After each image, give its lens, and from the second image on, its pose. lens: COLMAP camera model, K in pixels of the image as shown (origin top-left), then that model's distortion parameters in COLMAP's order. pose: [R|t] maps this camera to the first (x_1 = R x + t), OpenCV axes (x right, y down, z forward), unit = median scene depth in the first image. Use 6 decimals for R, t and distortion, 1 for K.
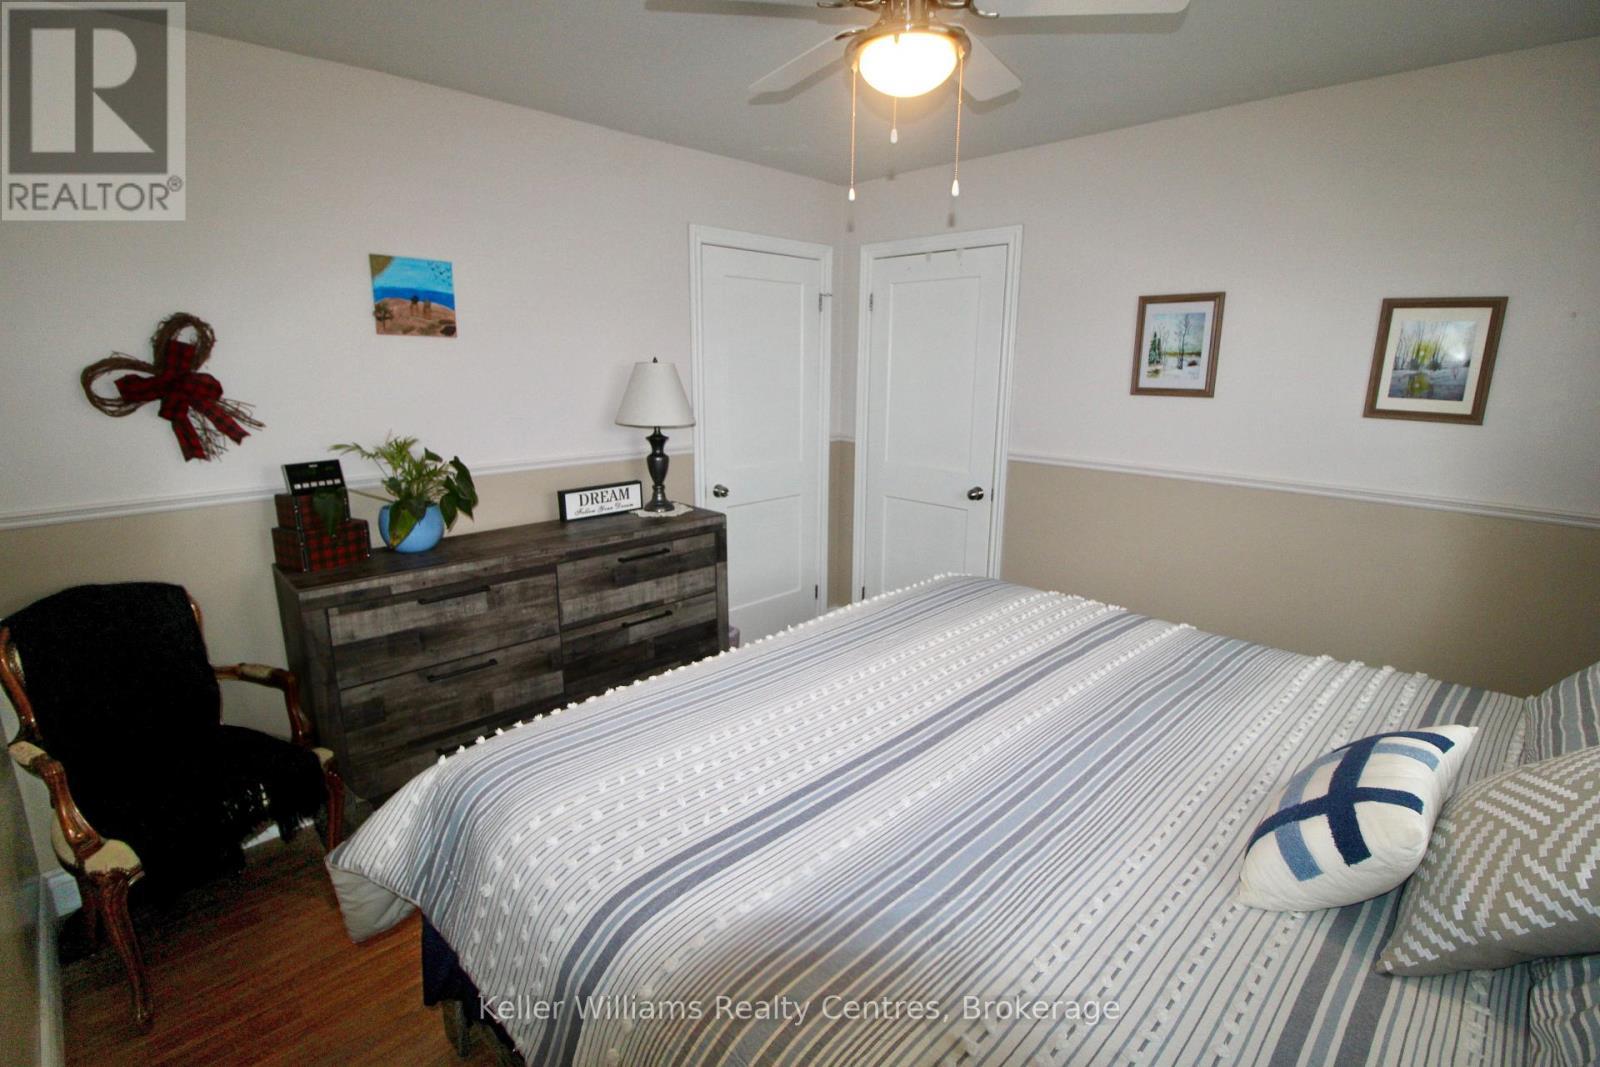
lens RADIAL K [[740.8, 0, 799.1], [0, 740.8, 532.9], [0, 0, 1]] dist [-0.011143, -0.004750]
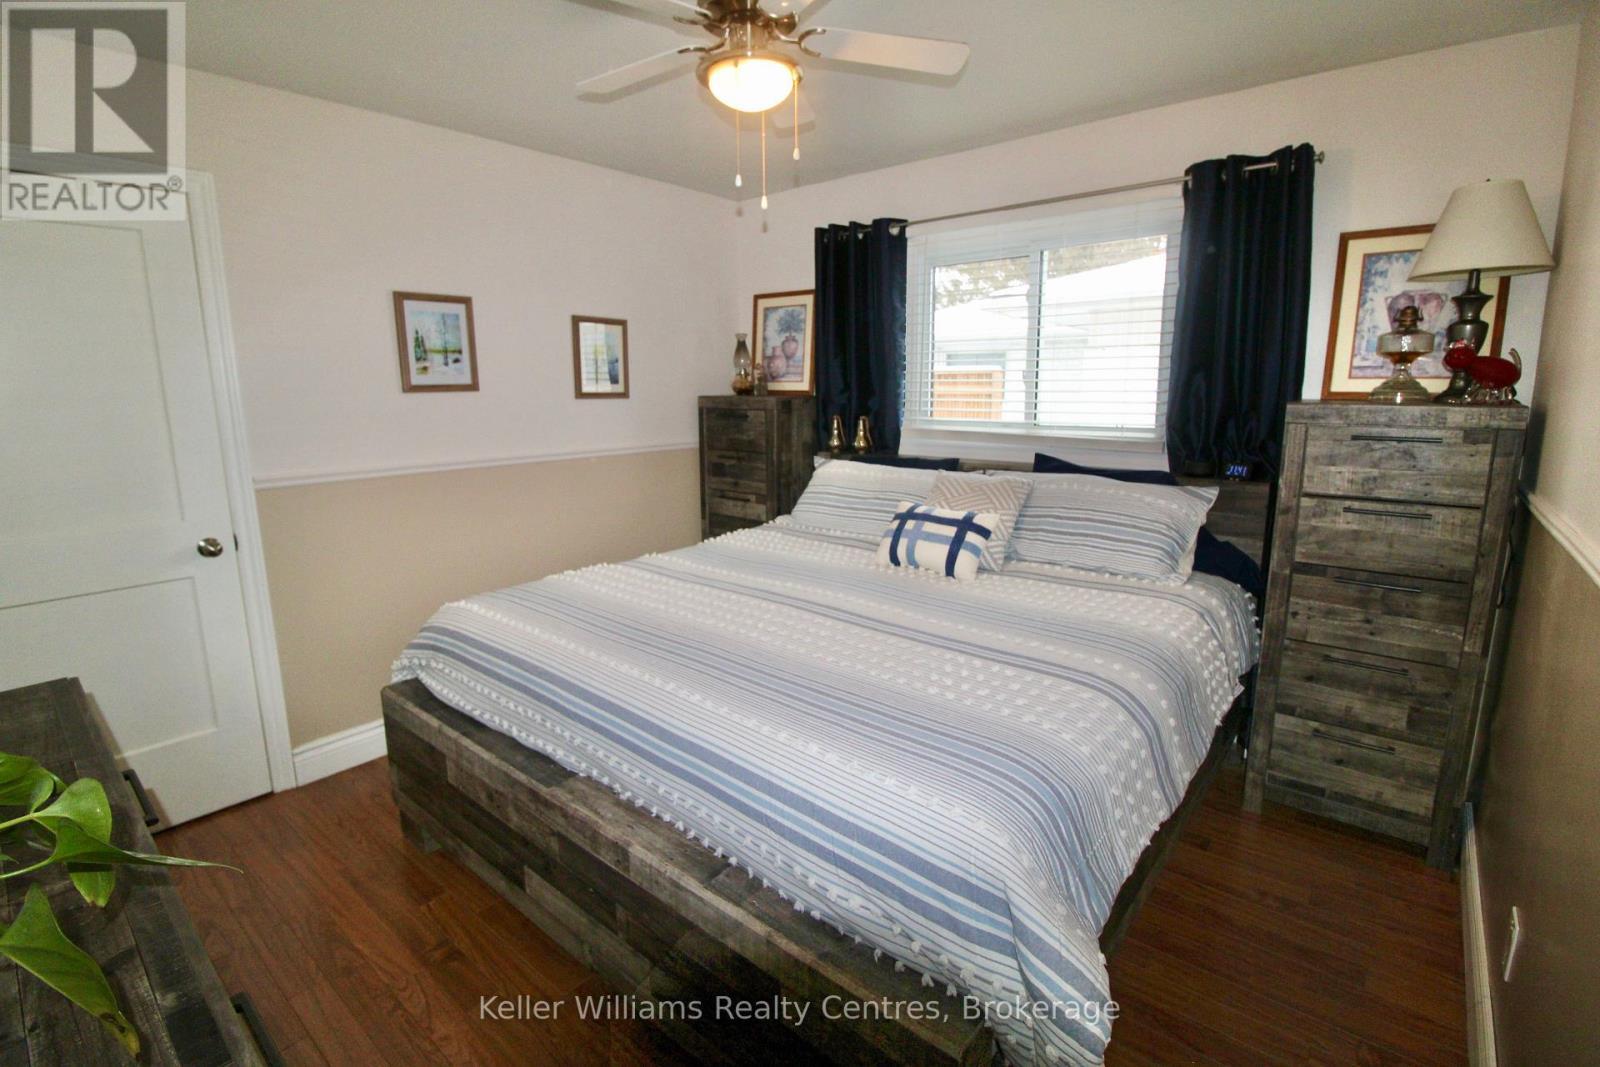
lens RADIAL K [[740.8, 0, 798.5], [0, 740.8, 523.1], [0, 0, 1]] dist [-0.011143, -0.004750]
pose [[-0.105150, -0.190862, 0.975969, -0.602252], [0.234082, 0.949083, 0.210824, -0.113192], [-0.966514, 0.250624, -0.055118, 0.626131]]
